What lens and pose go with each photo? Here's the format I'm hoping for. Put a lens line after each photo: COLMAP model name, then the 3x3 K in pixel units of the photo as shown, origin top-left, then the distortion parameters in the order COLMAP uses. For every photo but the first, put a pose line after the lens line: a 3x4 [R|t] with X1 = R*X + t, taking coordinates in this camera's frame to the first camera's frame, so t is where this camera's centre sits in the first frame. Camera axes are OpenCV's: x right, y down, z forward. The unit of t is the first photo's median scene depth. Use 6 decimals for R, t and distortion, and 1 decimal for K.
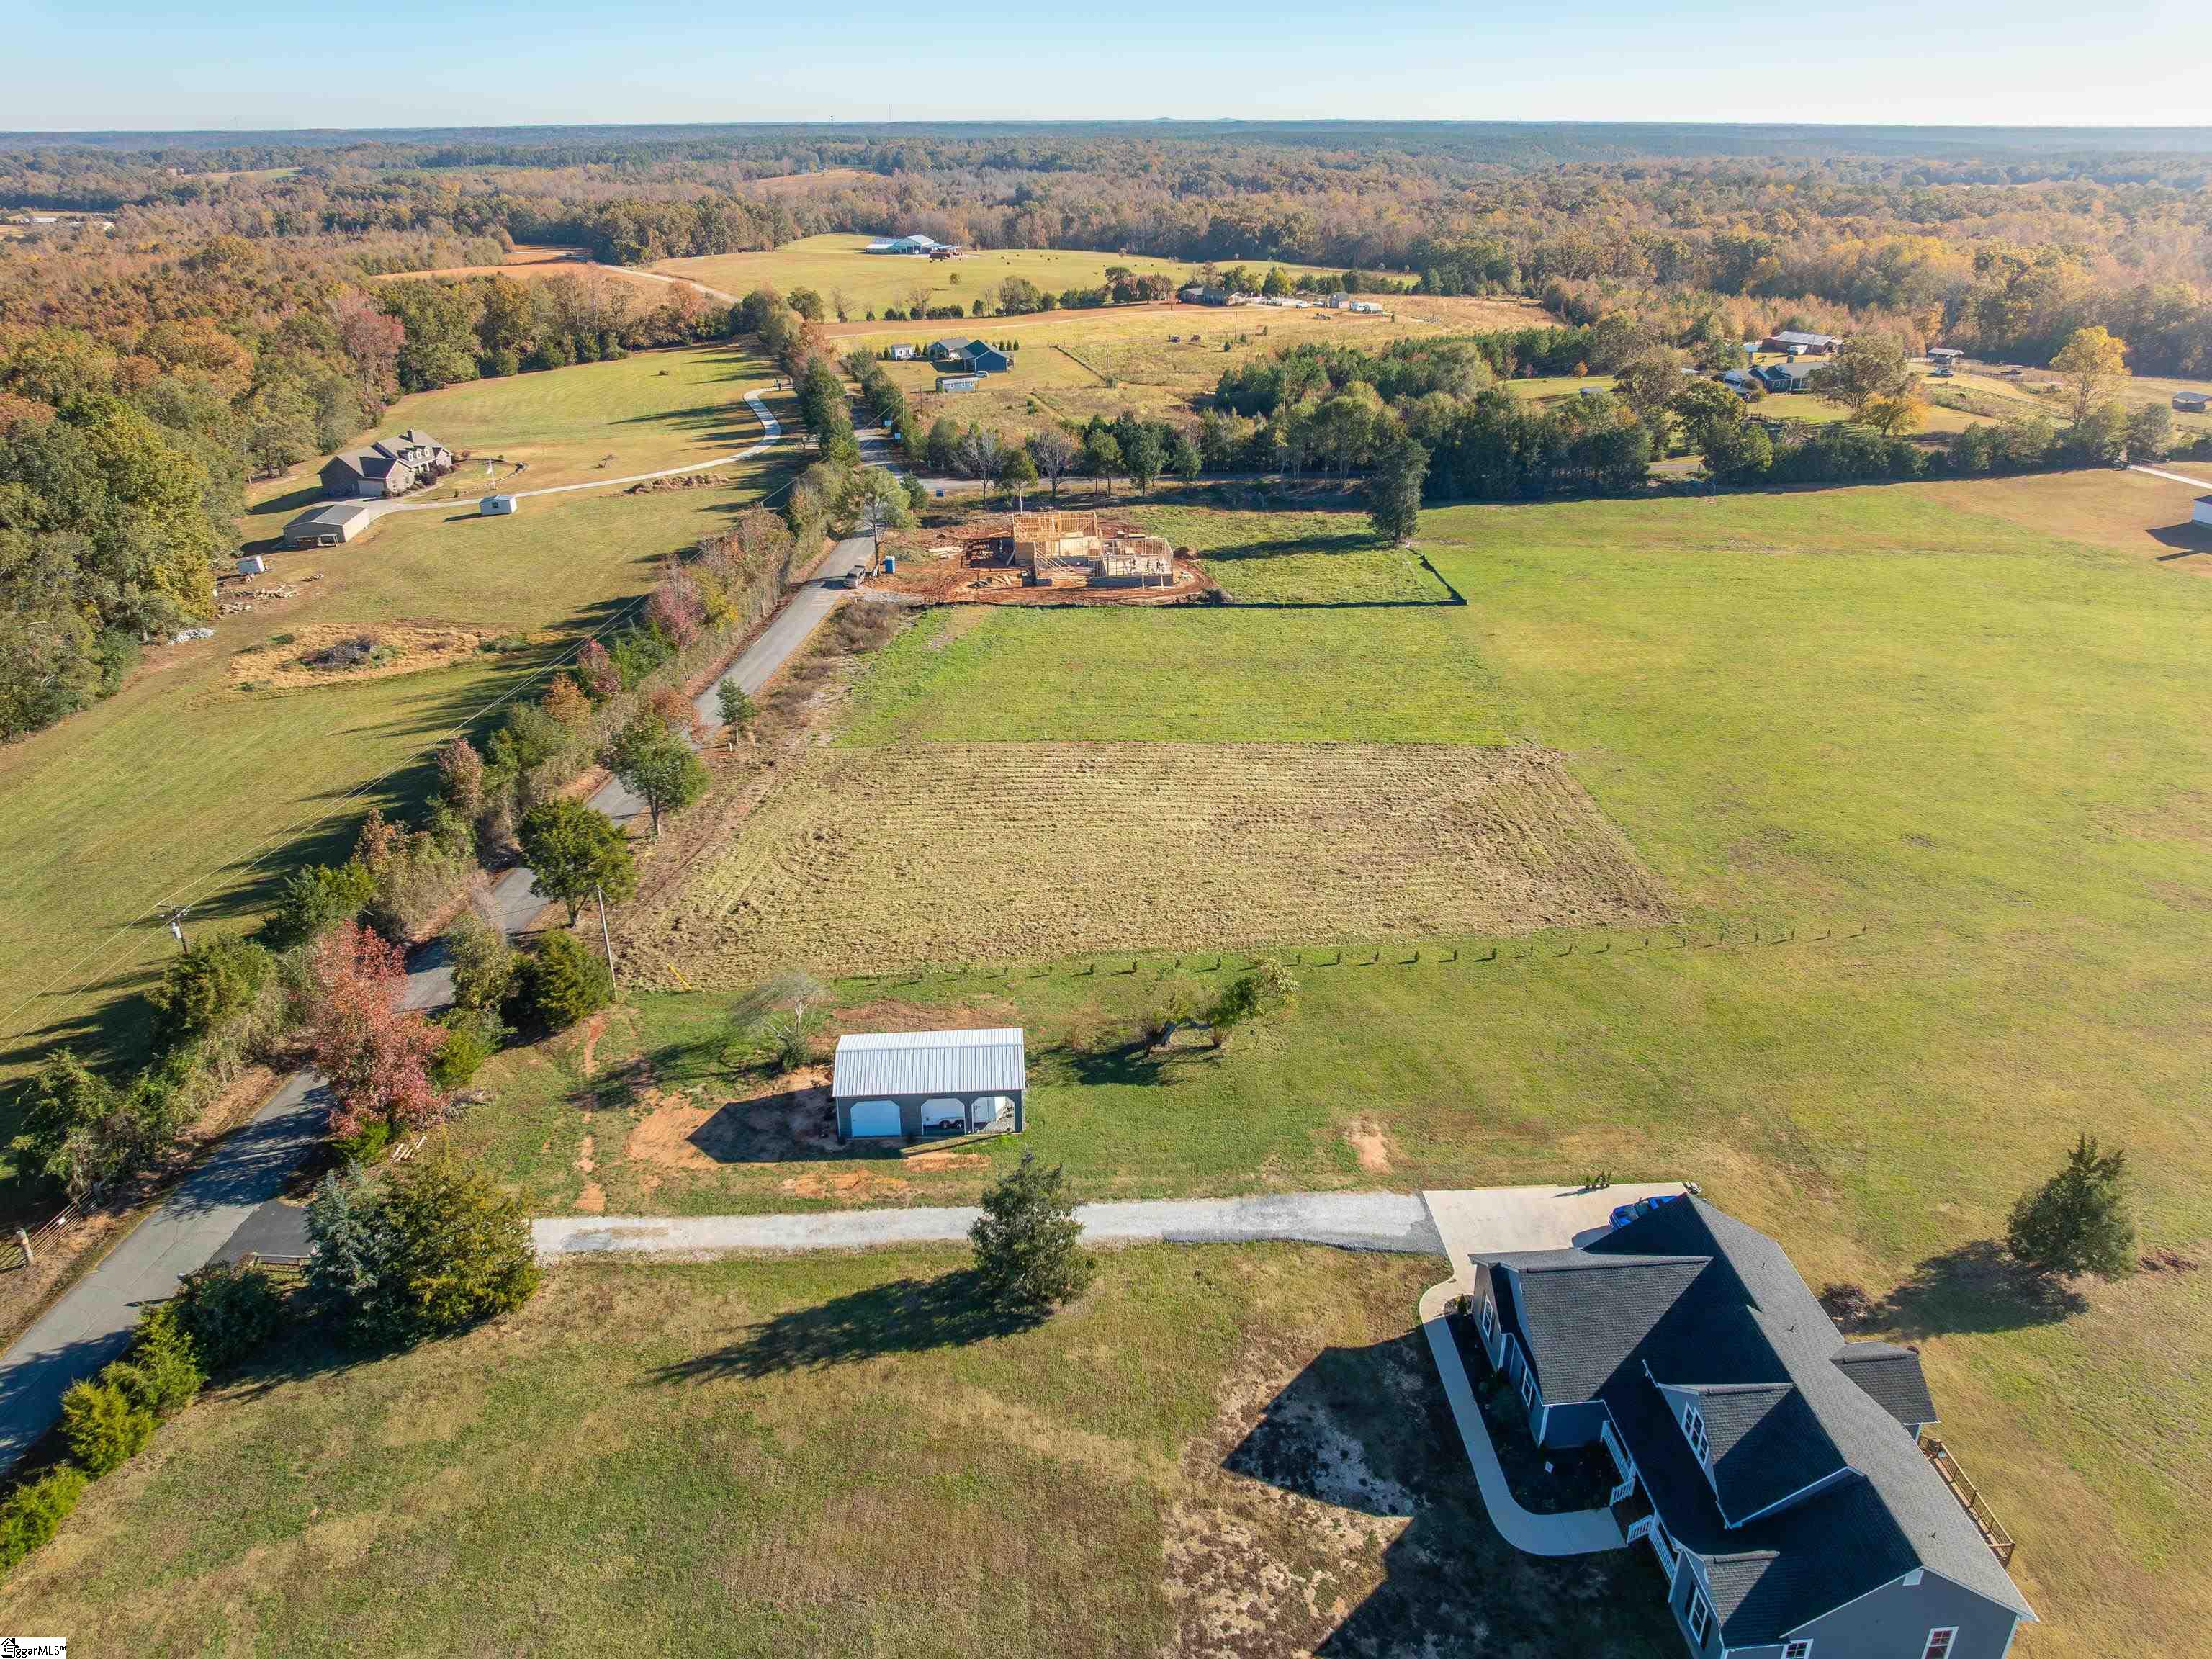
lens RADIAL K [[1551.7, 0, 1114.7], [0, 1551.7, 821.6], [0, 0, 1]] dist [-0.036447, -0.003131]
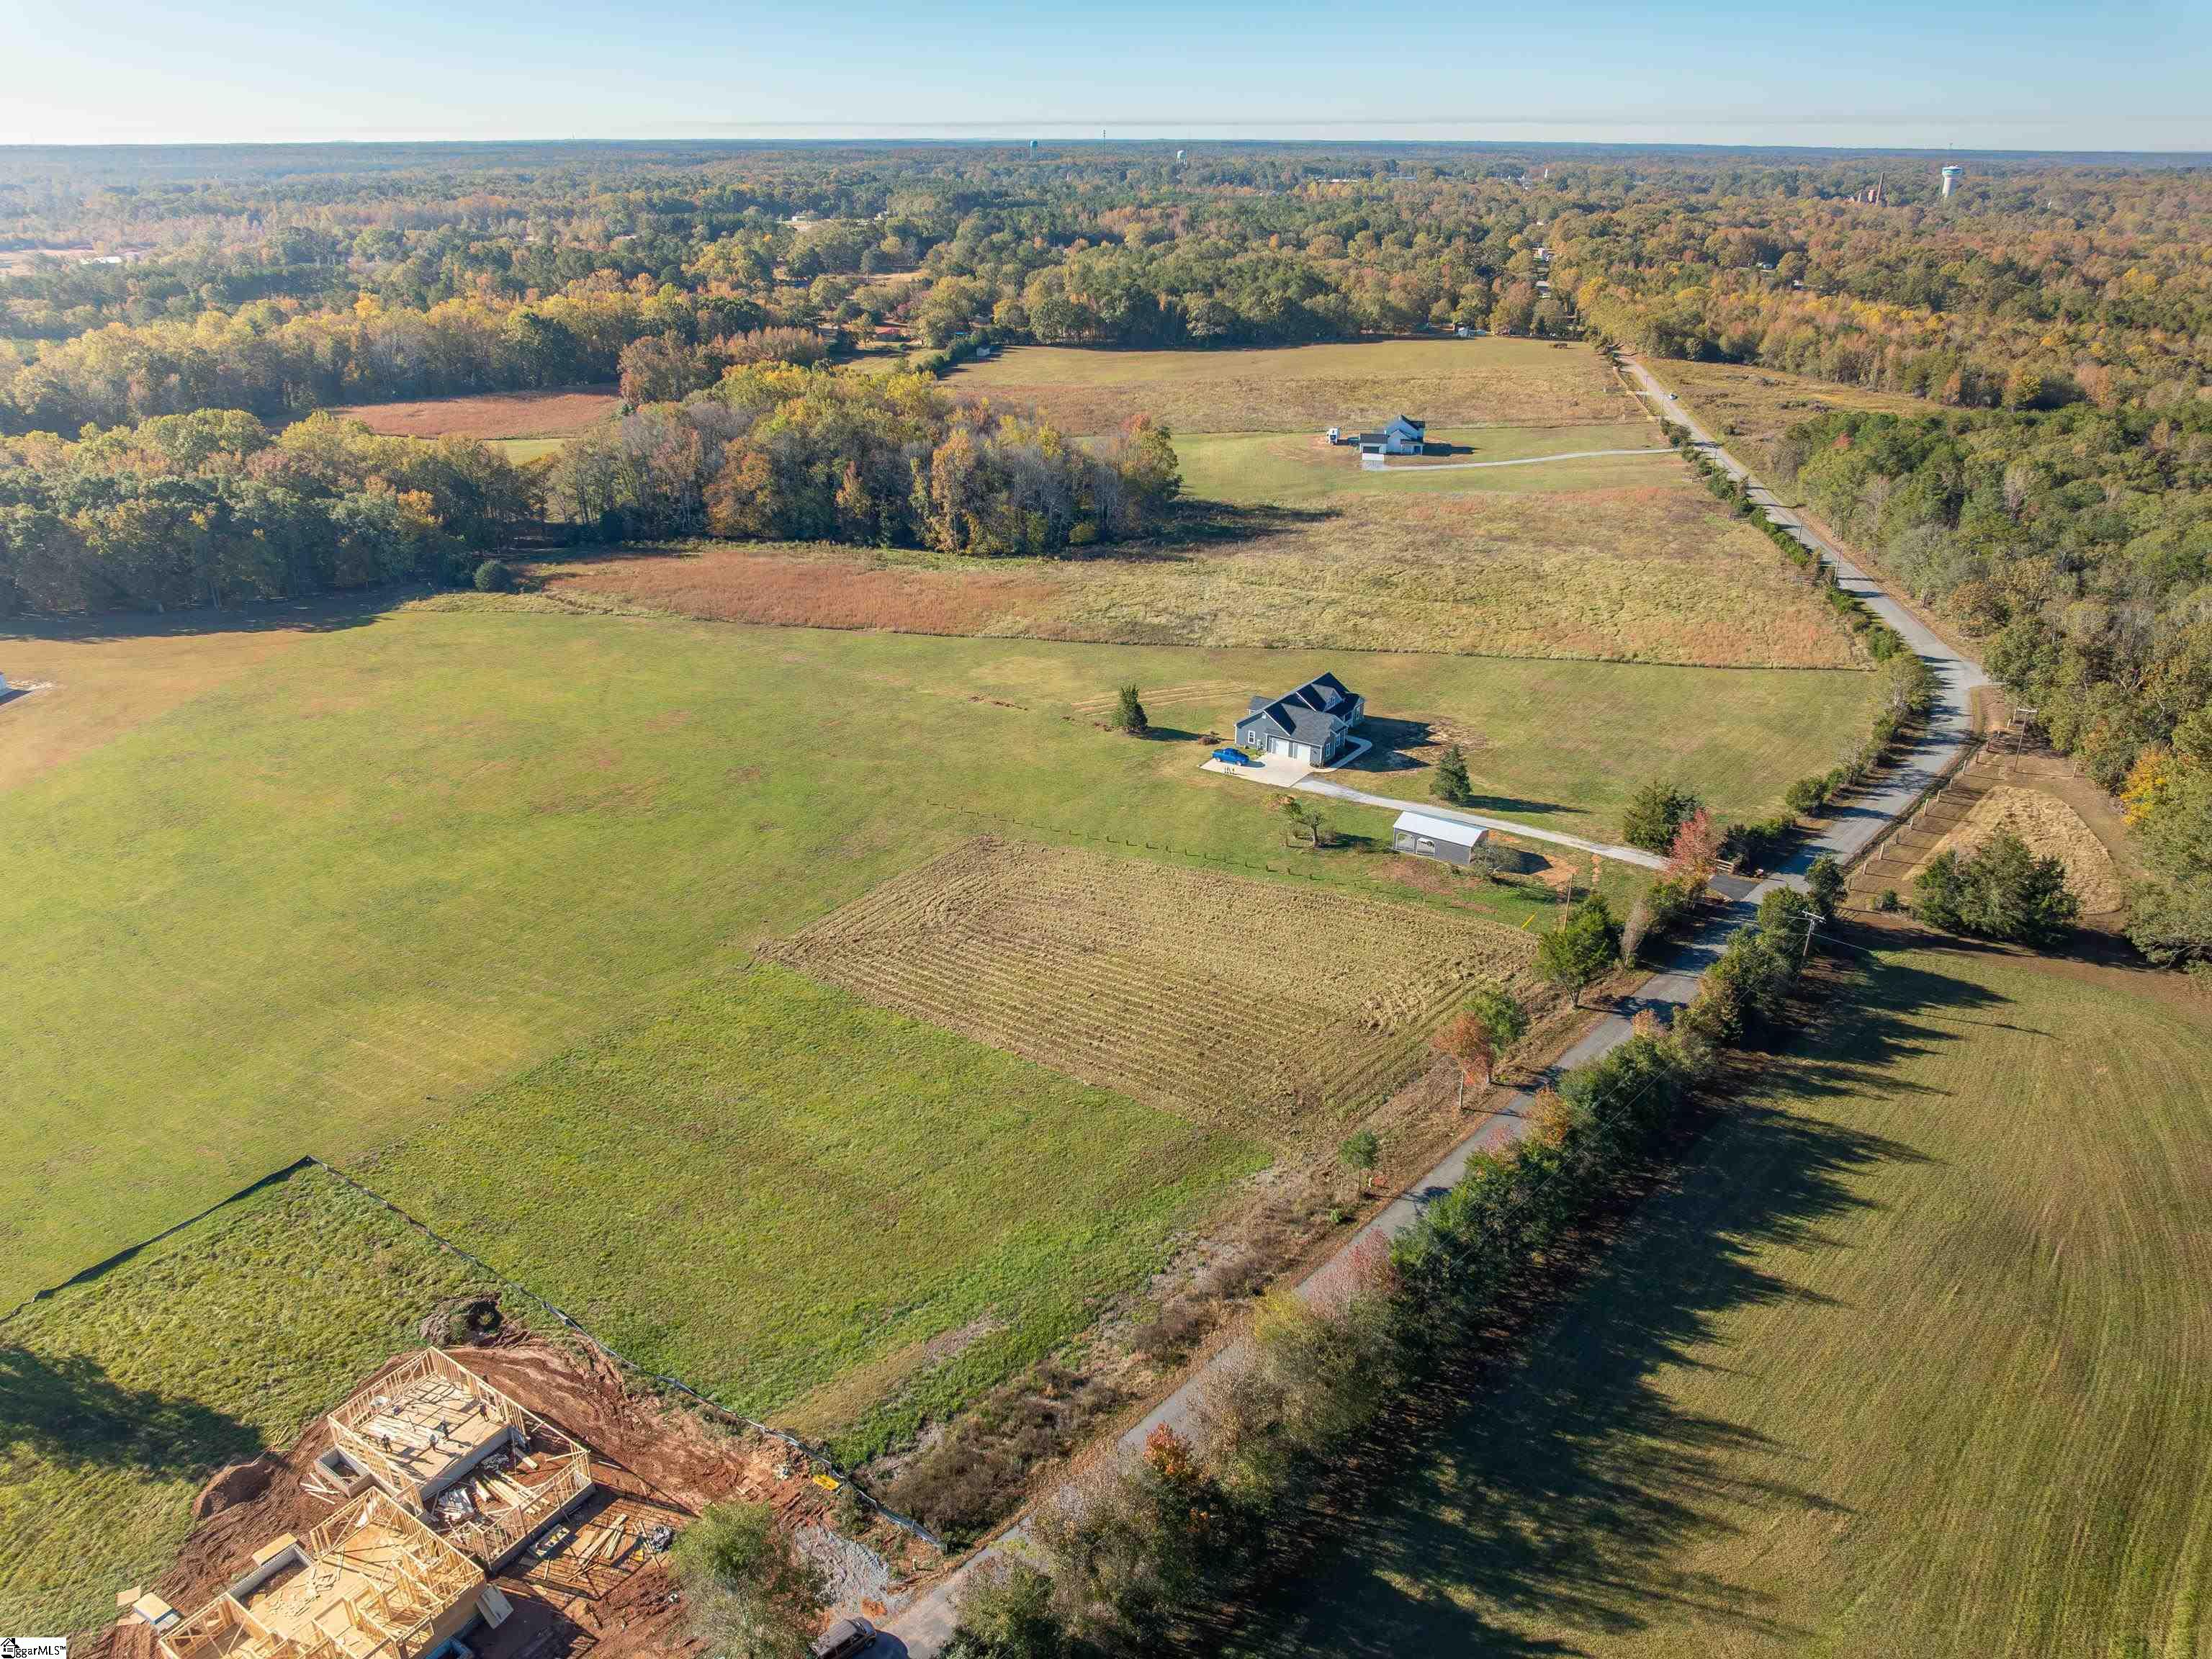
lens RADIAL K [[1551.7, 0, 1114.7], [0, 1551.7, 821.6], [0, 0, 1]] dist [-0.036447, -0.003131]
pose [[-0.783498, -0.253184, 0.567475, -0.992355], [0.256291, 0.700271, 0.666285, -1.426046], [-0.566079, 0.667472, -0.483772, 2.293875]]
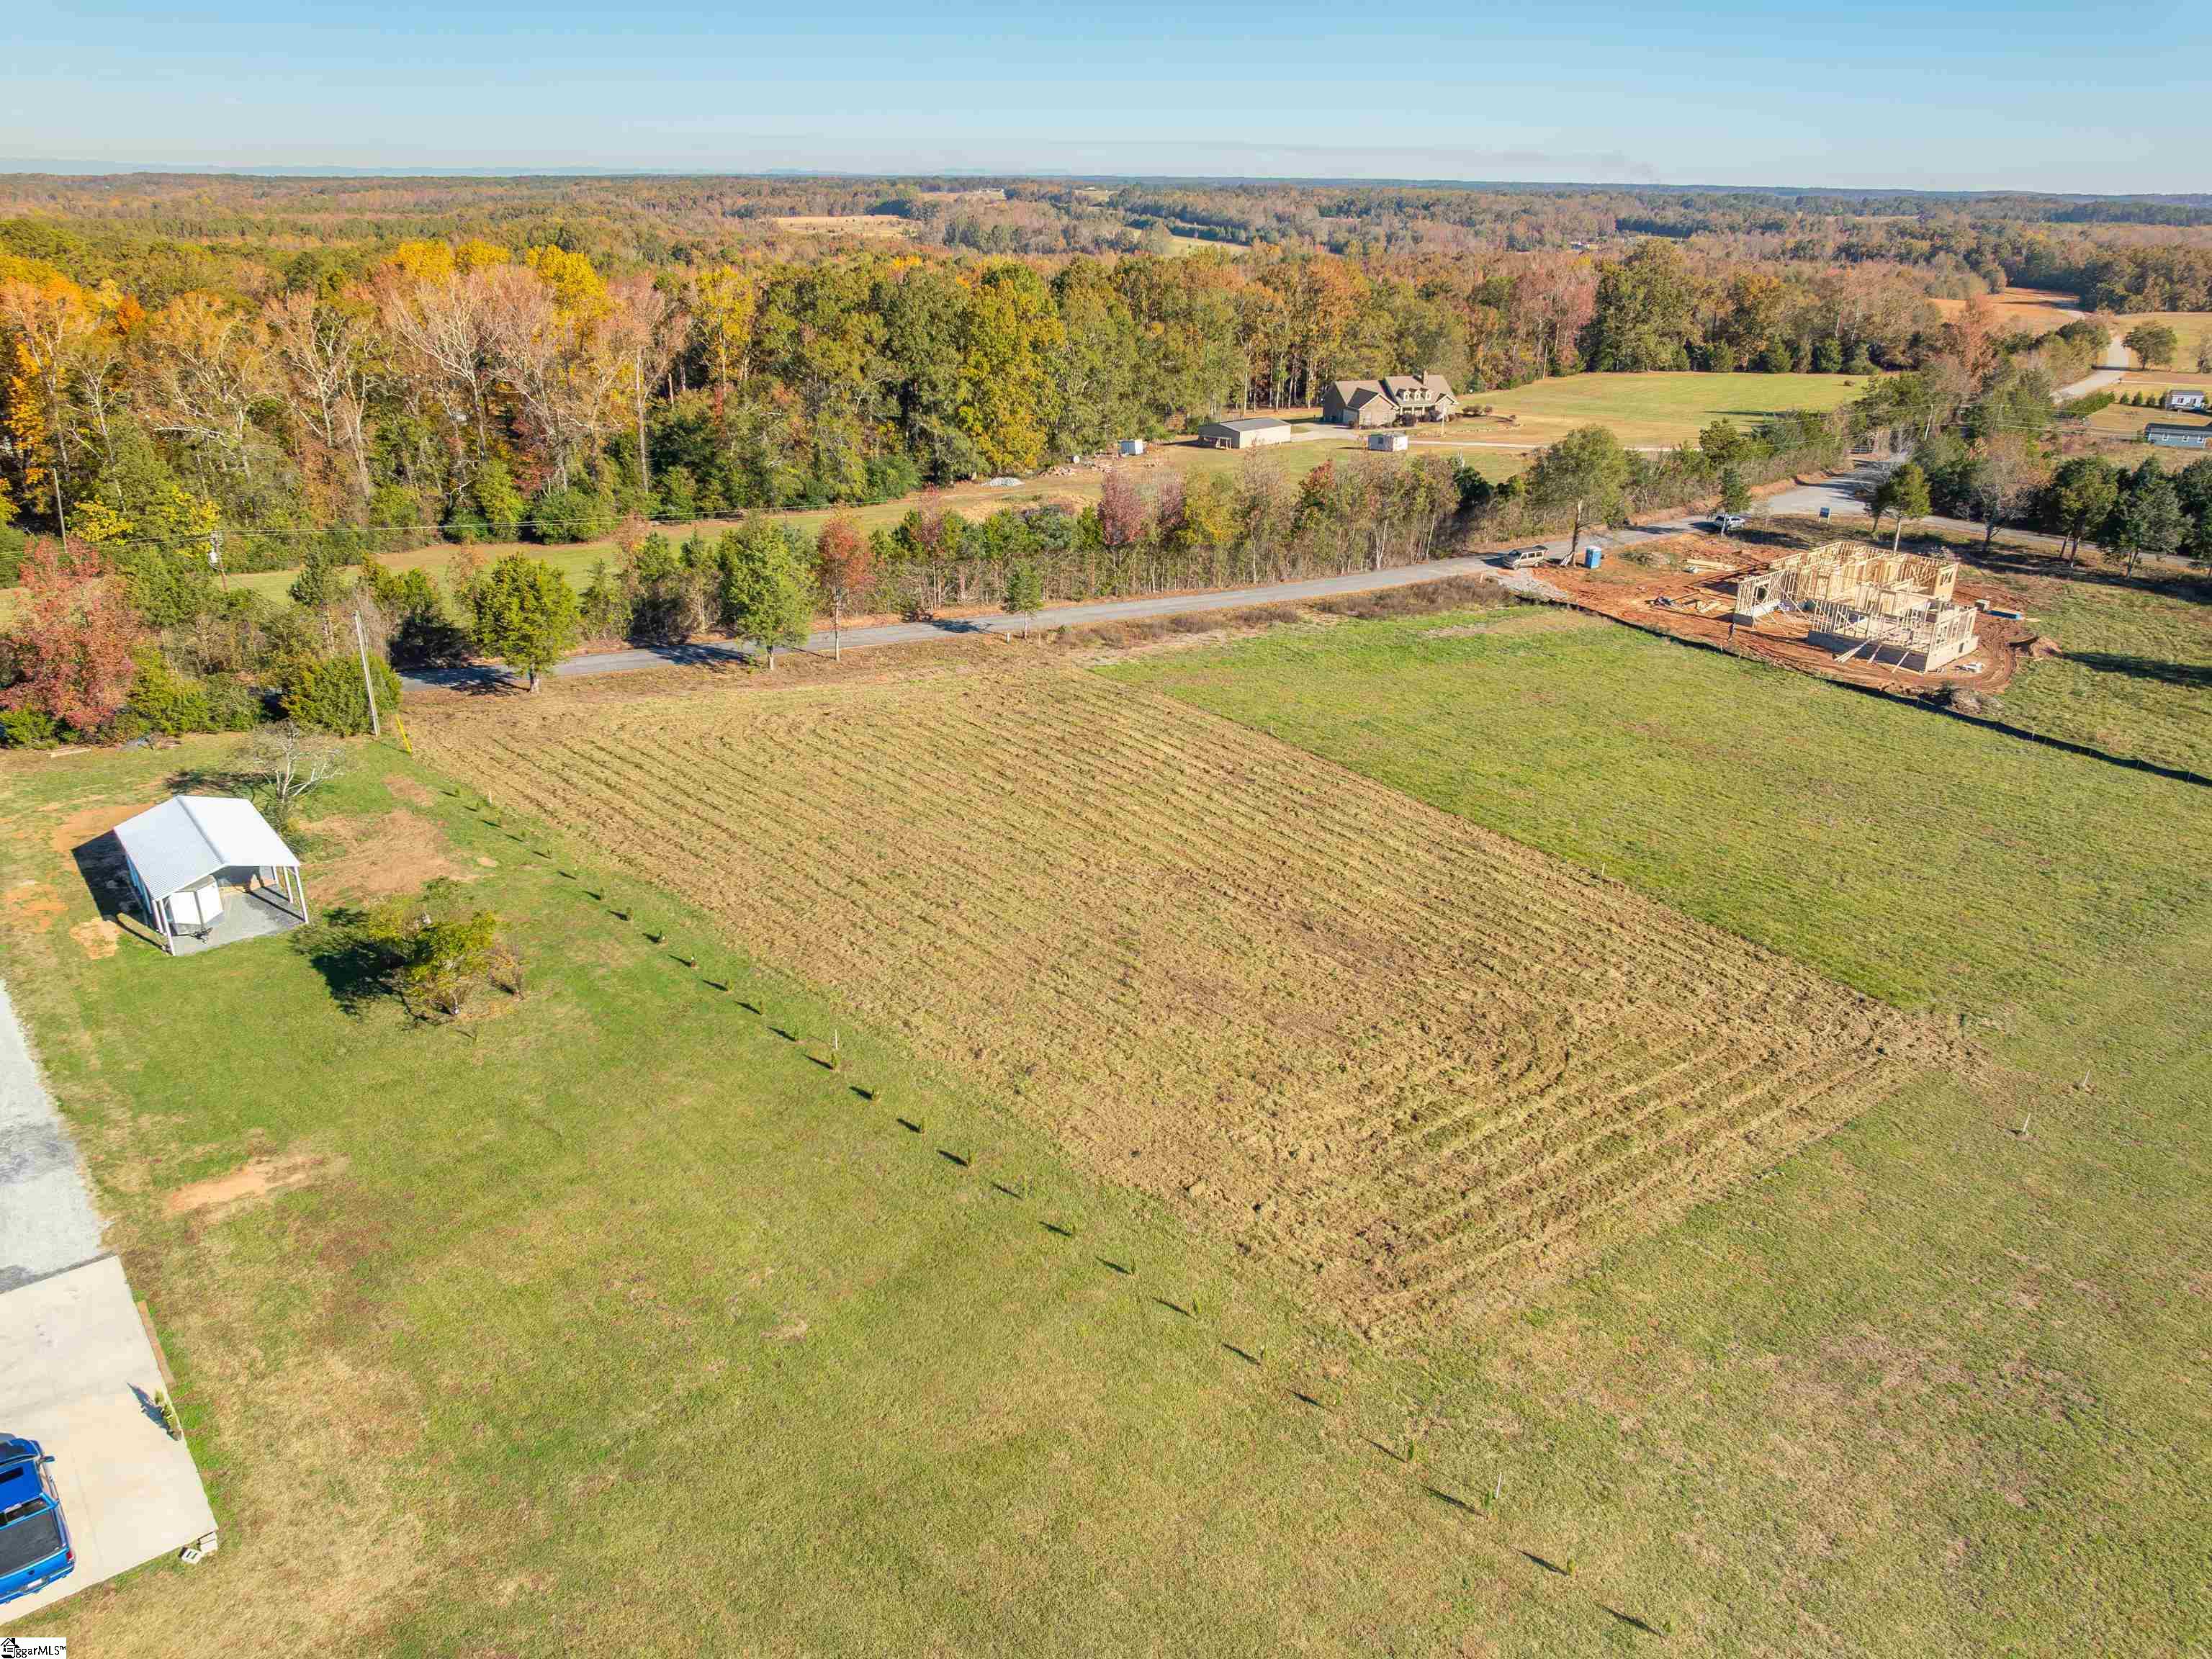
lens RADIAL K [[1551.7, 0, 1114.7], [0, 1551.7, 821.6], [0, 0, 1]] dist [-0.036447, -0.003131]
pose [[0.581299, 0.318828, -0.748626, 0.787423], [-0.345435, 0.929711, 0.127723, -0.137659], [0.736727, 0.184356, 0.650574, 0.802593]]
